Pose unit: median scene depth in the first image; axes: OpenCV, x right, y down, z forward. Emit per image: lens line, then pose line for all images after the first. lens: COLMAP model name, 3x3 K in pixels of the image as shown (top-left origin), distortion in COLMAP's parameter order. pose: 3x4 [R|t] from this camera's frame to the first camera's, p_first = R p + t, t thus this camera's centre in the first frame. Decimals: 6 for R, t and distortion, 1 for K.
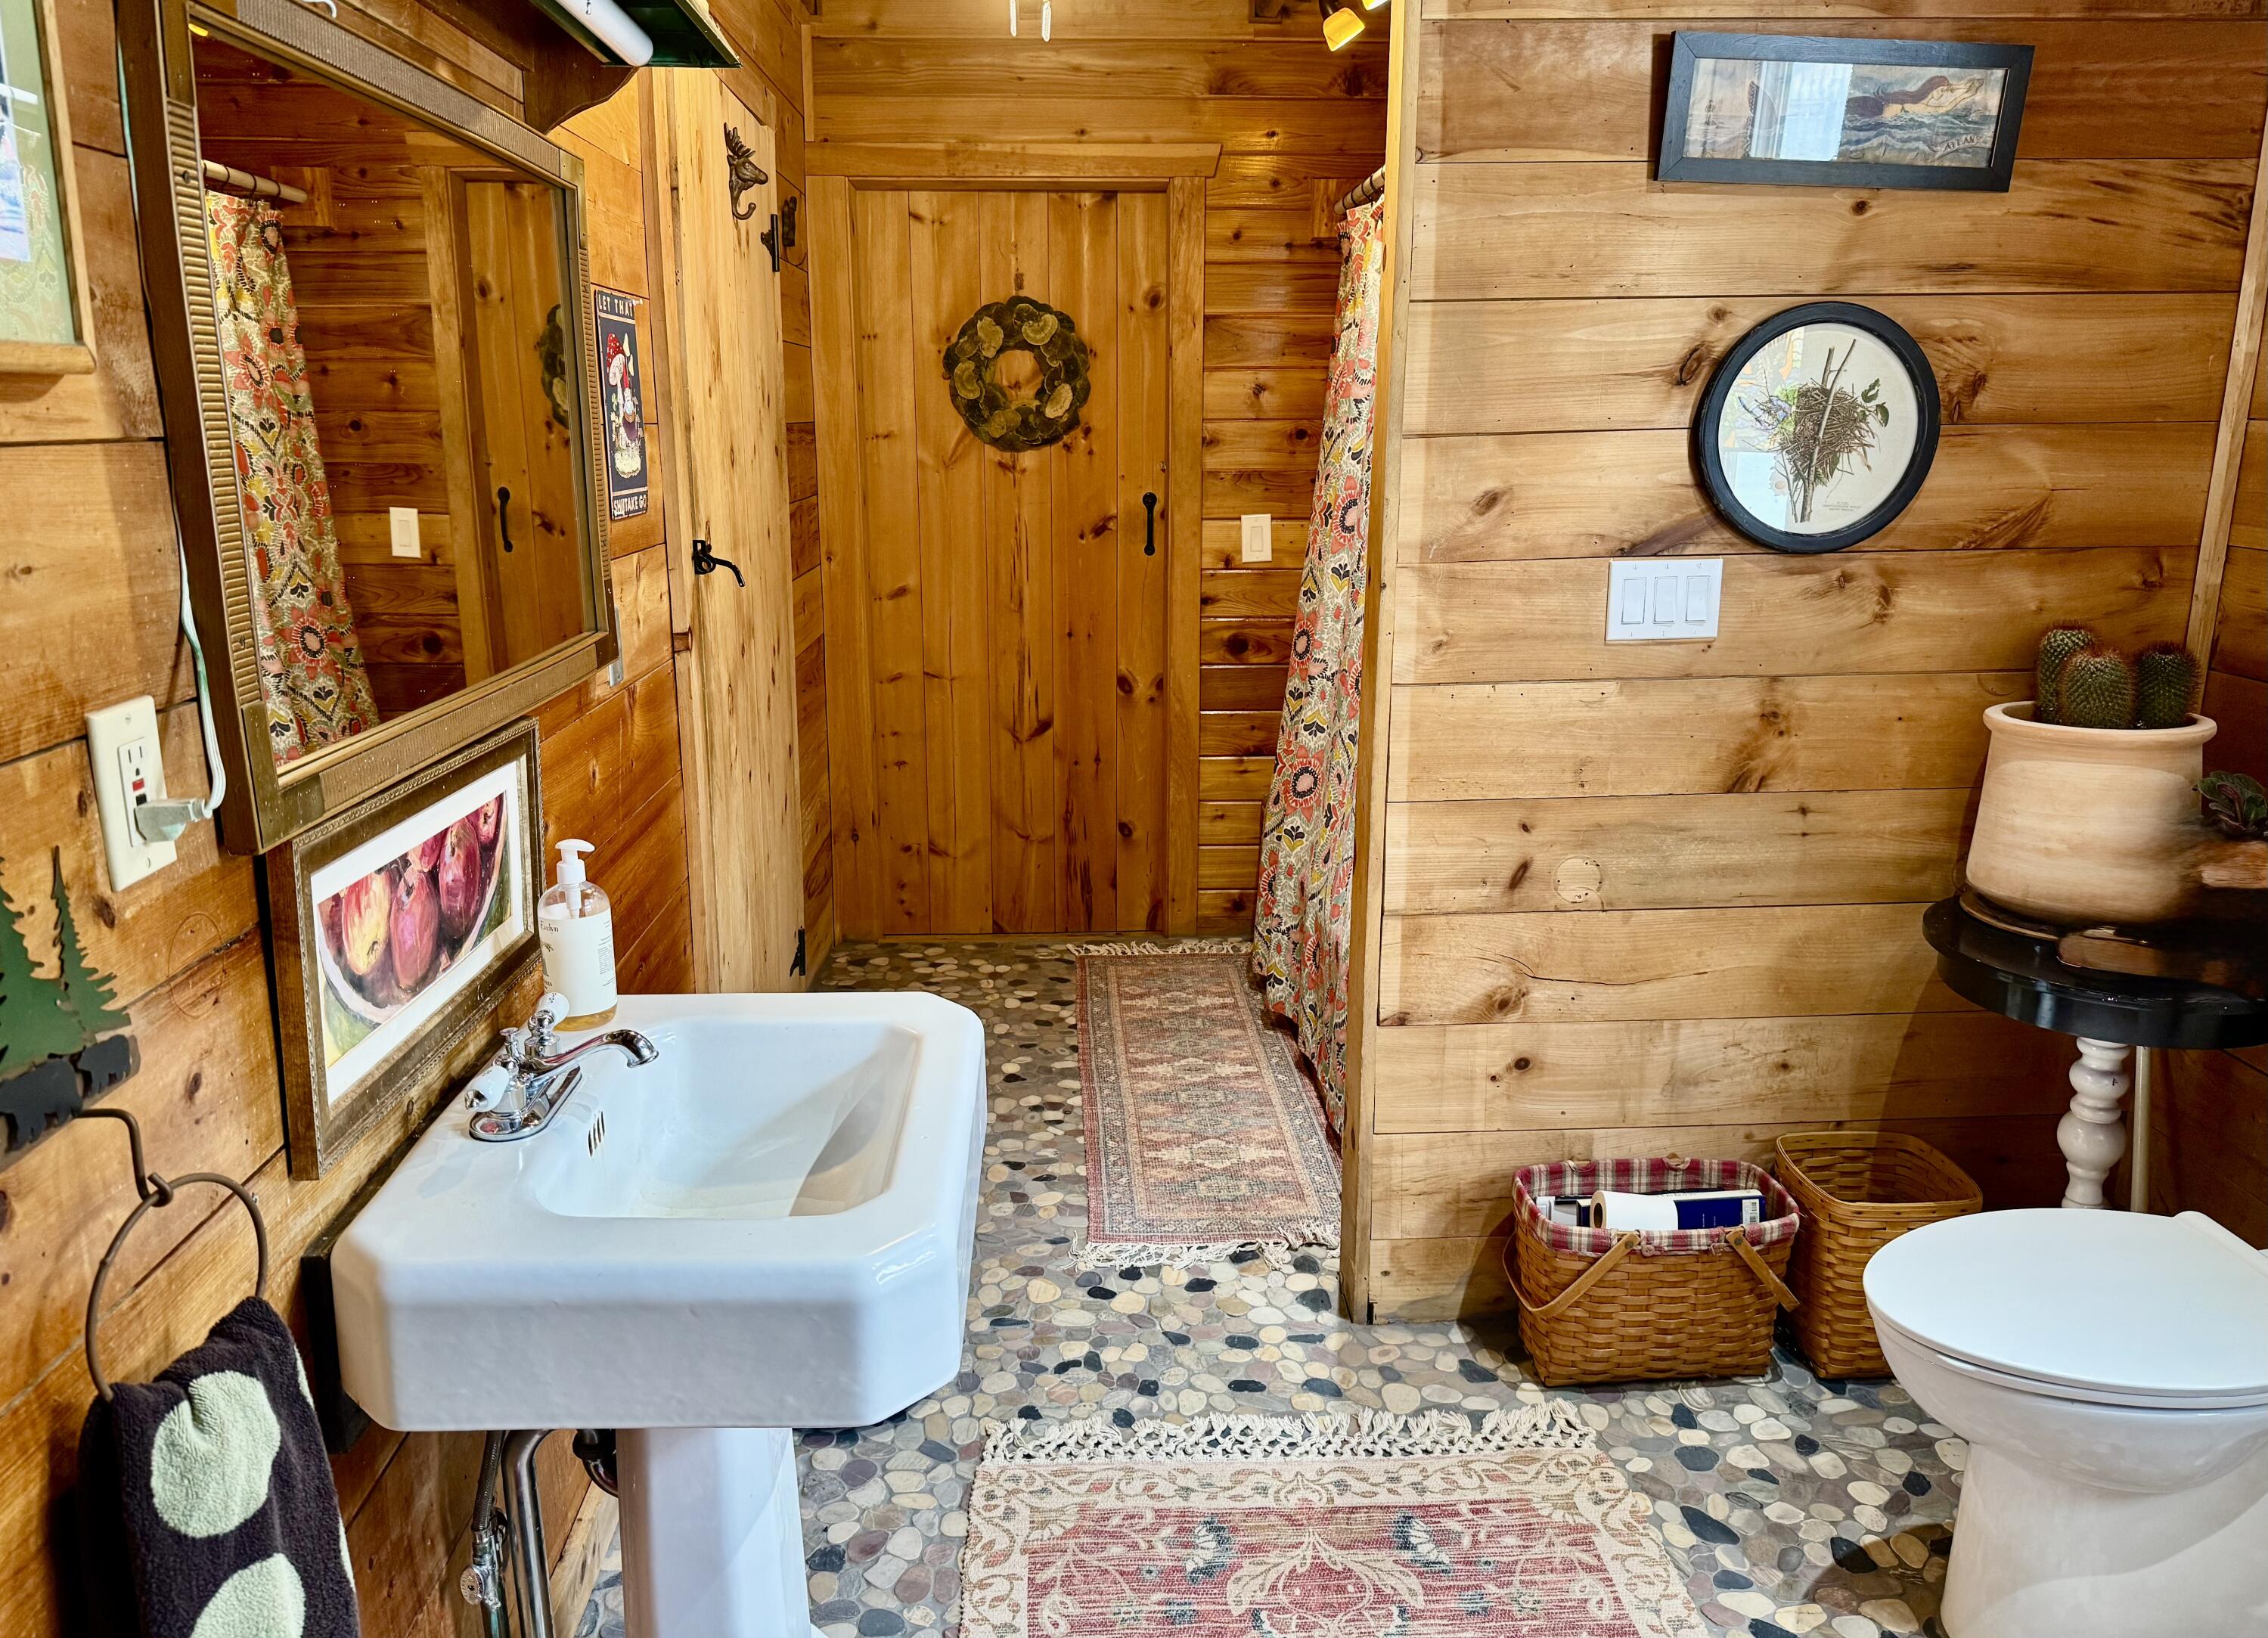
lens RADIAL K [[1589.8, 0, 1128.5], [0, 1589.8, 778.9], [0, 0, 1]] dist [0.112578, -0.175589]
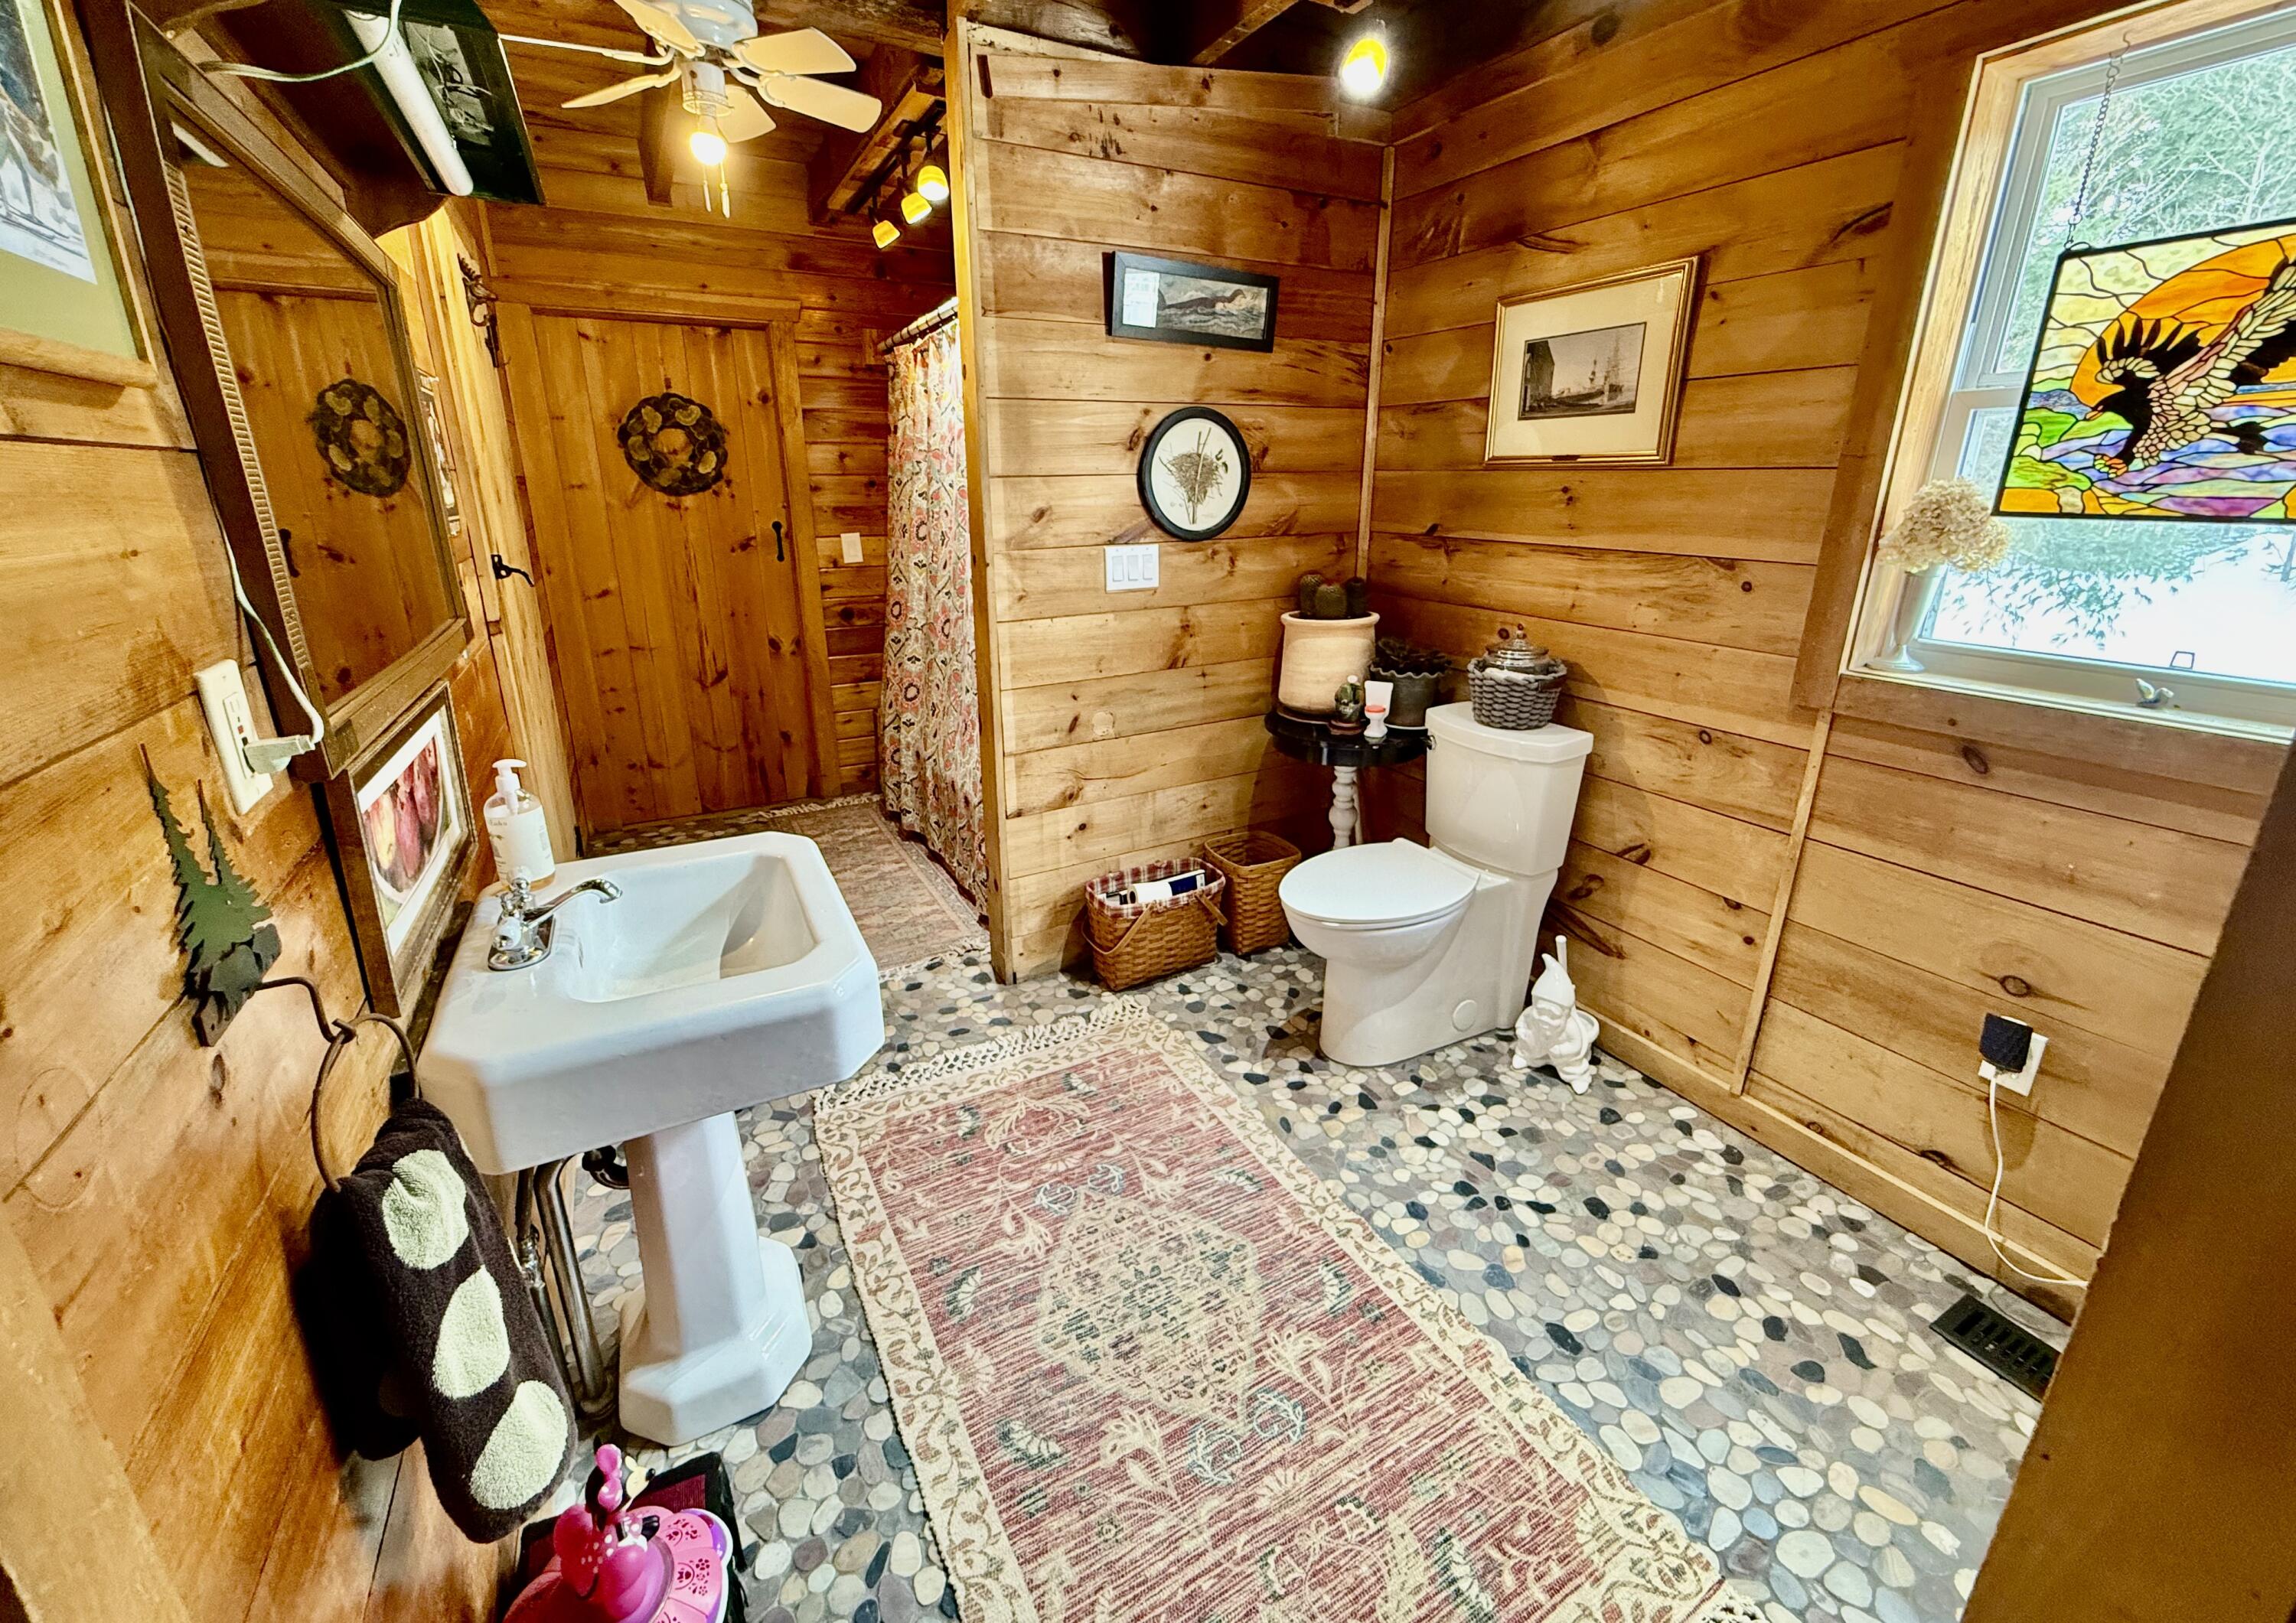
lens RADIAL K [[920.2, 0, 1147.1], [0, 920.2, 754.8], [0, 0, 1]] dist [-0.001093, -0.000032]
pose [[0.899554, -0.125876, 0.418281, -0.123877], [0.098949, 0.991408, 0.085553, 0.013927], [-0.425456, -0.035571, 0.904280, 0.023313]]
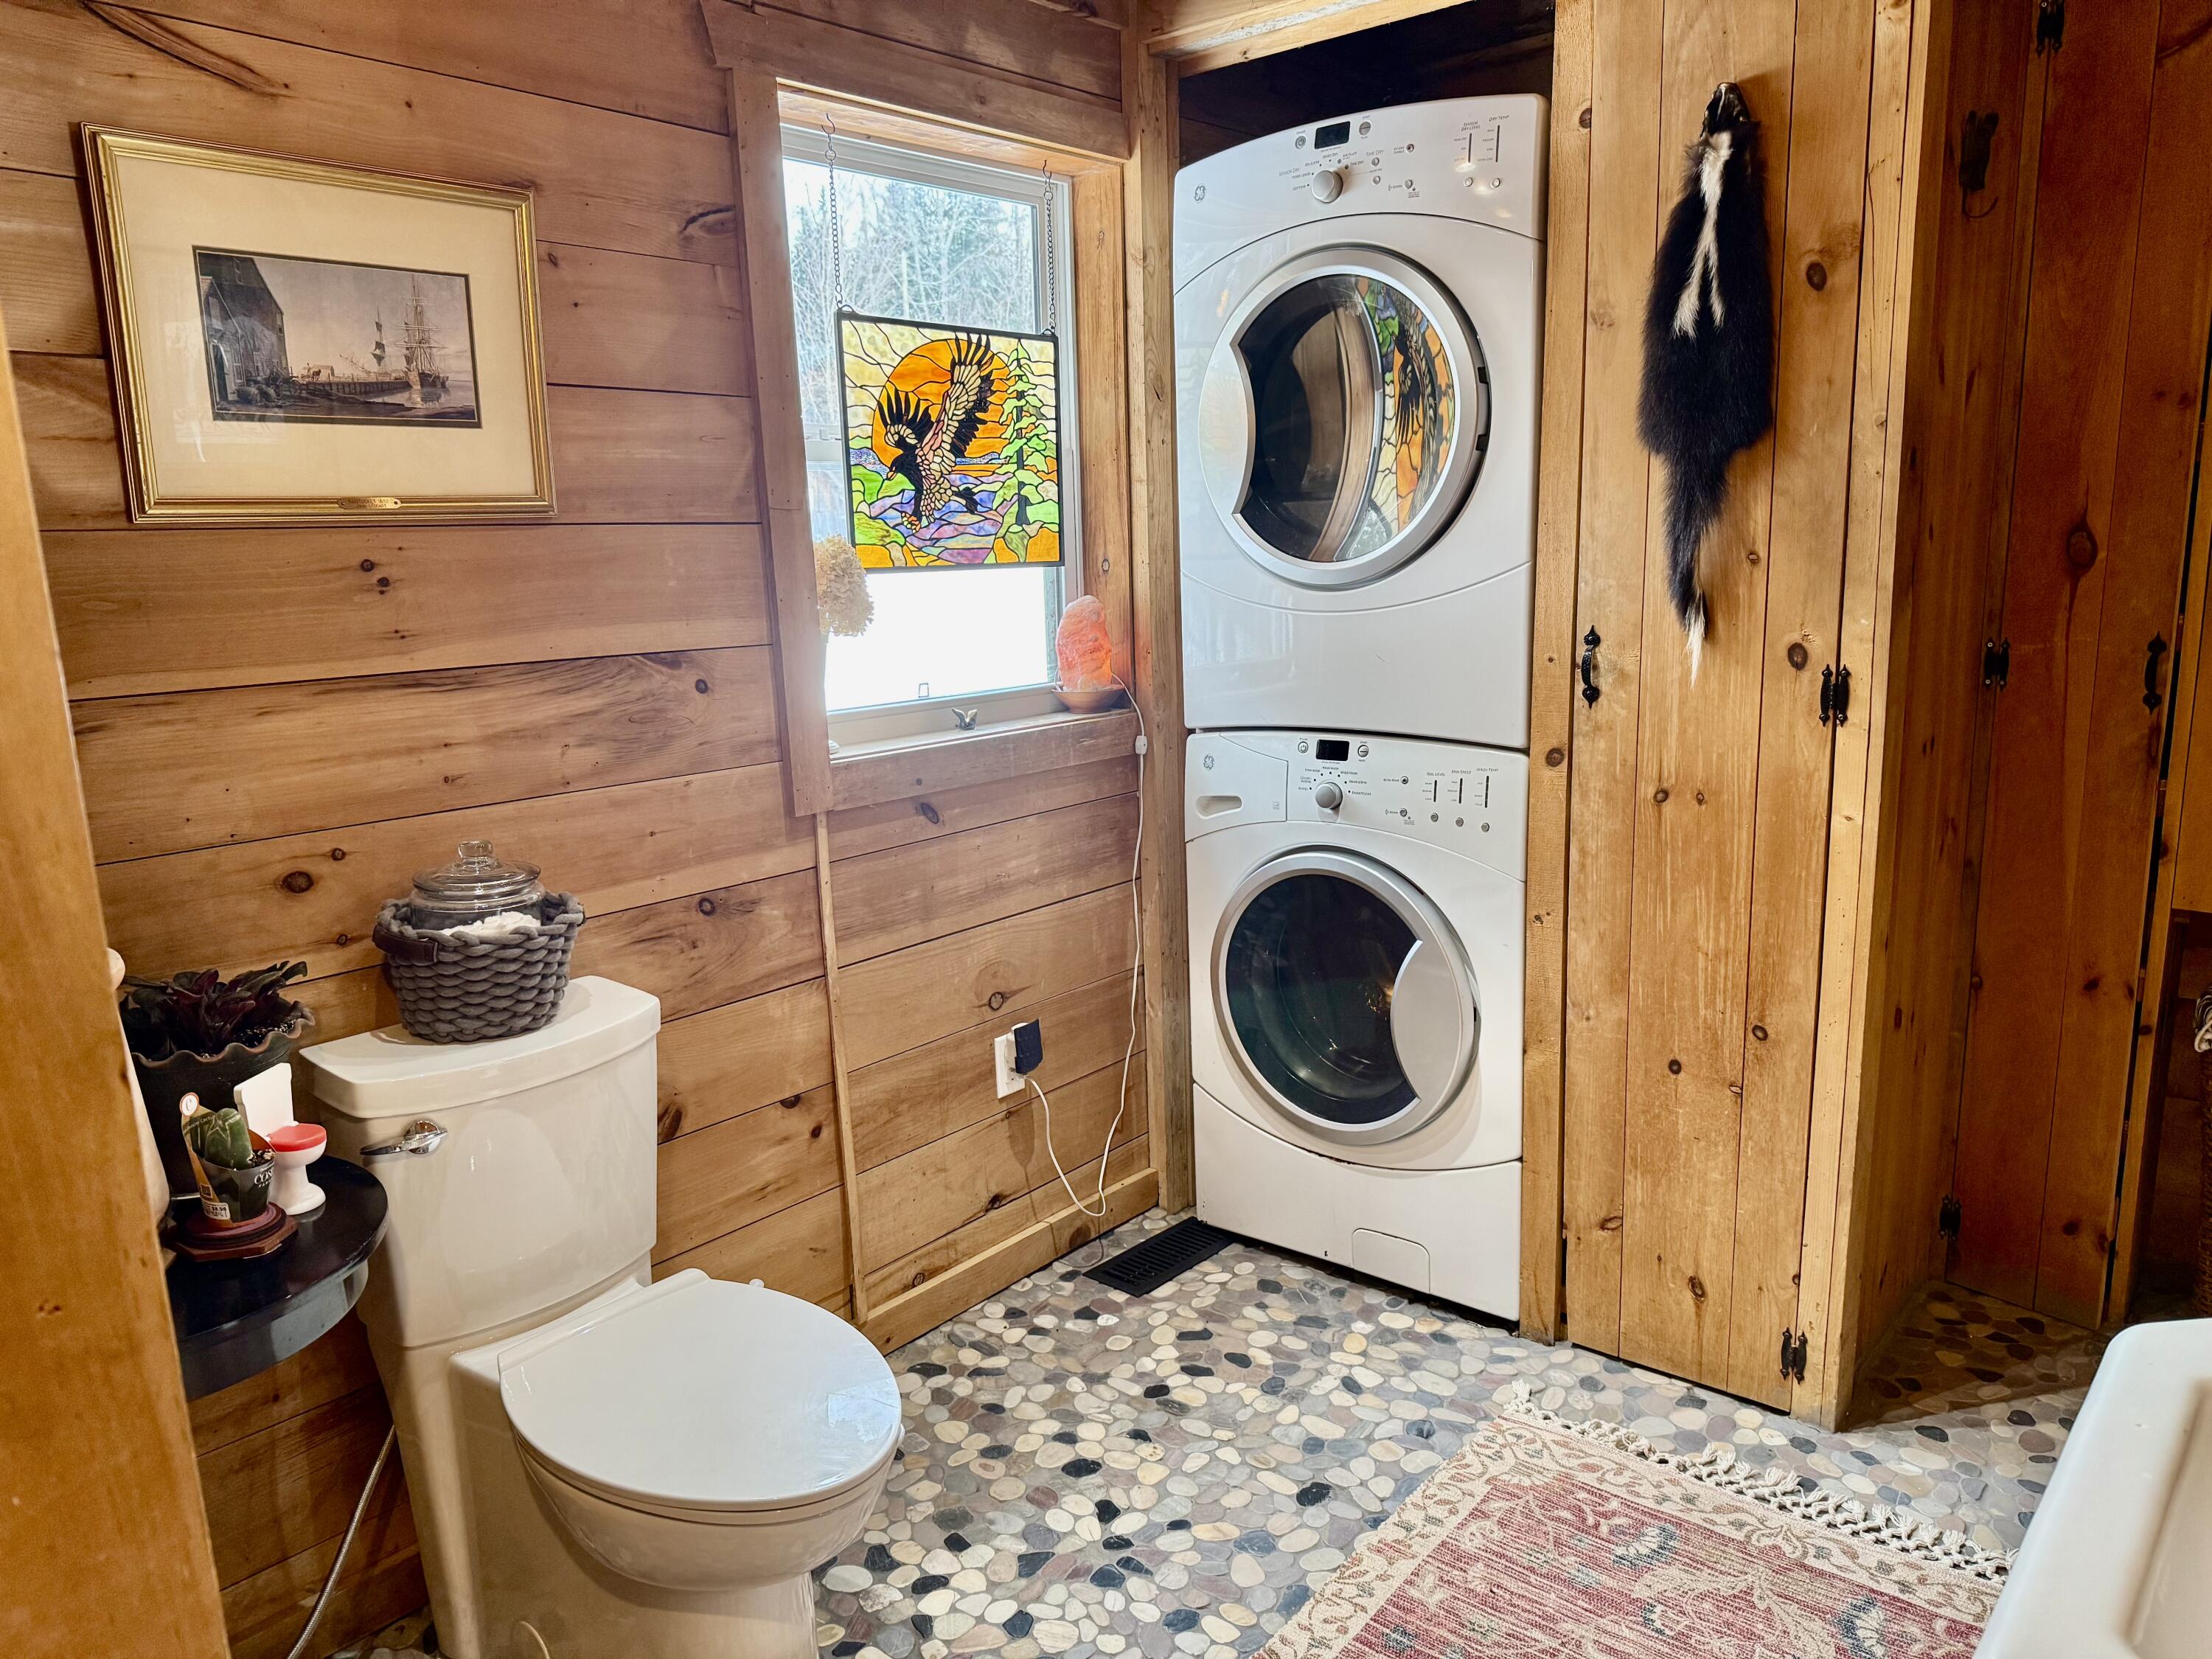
lens RADIAL K [[1541.3, 0, 1108.7], [0, 1541.3, 839.5], [0, 0, 1]] dist [0.098715, -0.156511]
pose [[-0.732145, -0.123094, 0.669935, -0.138892], [0.171751, 0.918394, 0.356446, -0.215099], [-0.659140, 0.376032, -0.651256, 0.988772]]
